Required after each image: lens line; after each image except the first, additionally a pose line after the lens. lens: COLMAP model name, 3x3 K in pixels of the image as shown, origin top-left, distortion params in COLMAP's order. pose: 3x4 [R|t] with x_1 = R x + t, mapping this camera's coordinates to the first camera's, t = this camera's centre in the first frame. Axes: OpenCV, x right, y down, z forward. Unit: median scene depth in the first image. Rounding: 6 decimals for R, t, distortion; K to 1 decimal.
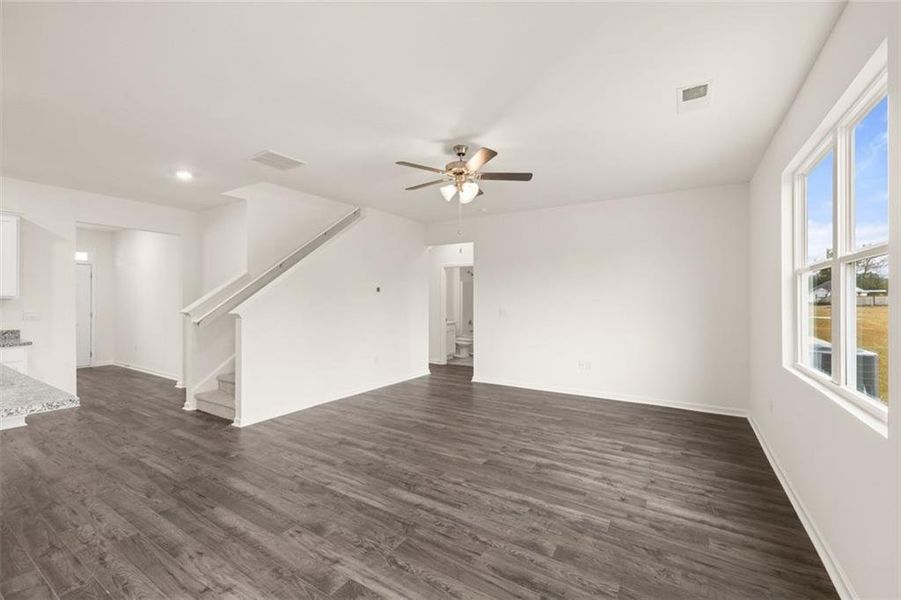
lens RADIAL K [[376.4, 0, 449.9], [0, 376.4, 300.2], [0, 0, 1]] dist [-0.002705, -0.000082]
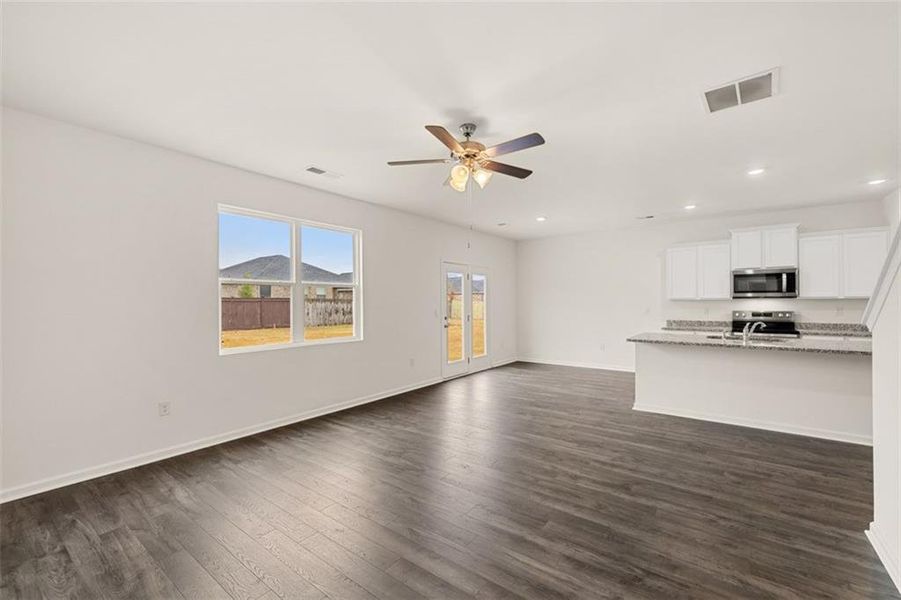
lens RADIAL K [[376.4, 0, 449.9], [0, 376.4, 300.2], [0, 0, 1]] dist [-0.002705, -0.000082]
pose [[-0.996138, 0.005223, 0.087645, -0.002975], [0.004820, 0.999977, -0.004814, 0.000818], [-0.087668, -0.004373, -0.996140, 1.873218]]
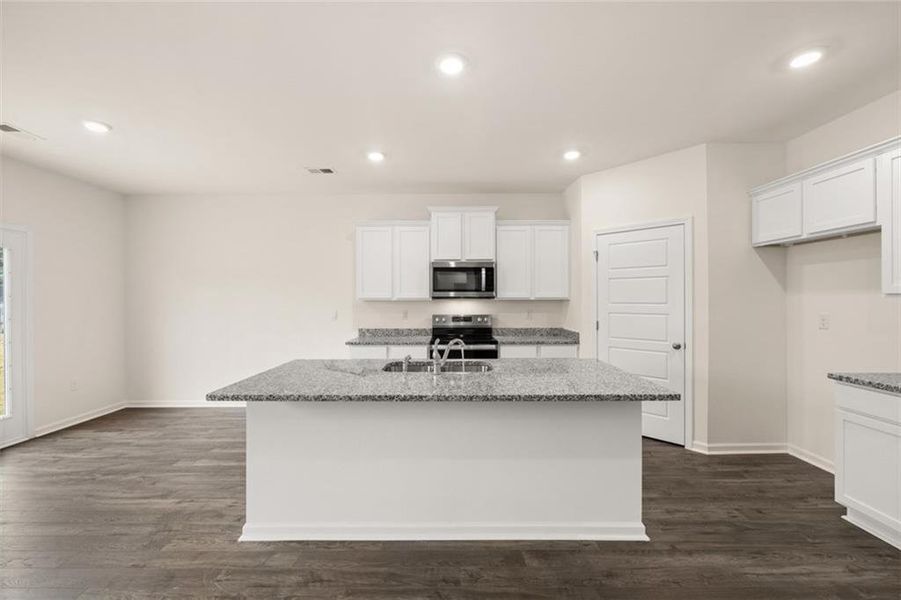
lens RADIAL K [[376.4, 0, 449.9], [0, 376.4, 300.2], [0, 0, 1]] dist [-0.002705, -0.000082]
pose [[-0.844832, 0.002967, -0.535023, -0.510122], [0.002890, 0.999995, 0.000982, -0.006083], [0.535023, -0.000716, -0.844837, 1.161898]]
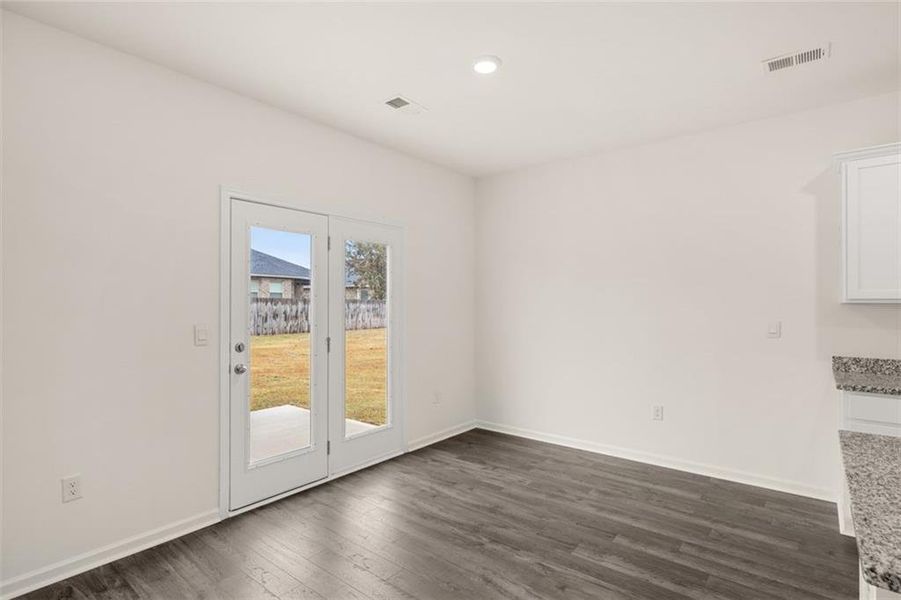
lens RADIAL K [[454.7, 0, 447.1], [0, 454.7, 299.7], [0, 0, 1]] dist [0.000138, 0.000406]
pose [[-0.992713, -0.000822, 0.120499, -0.316525], [-0.001775, 0.999968, -0.007798, -0.003313], [-0.120489, -0.007955, -0.992683, 0.772076]]
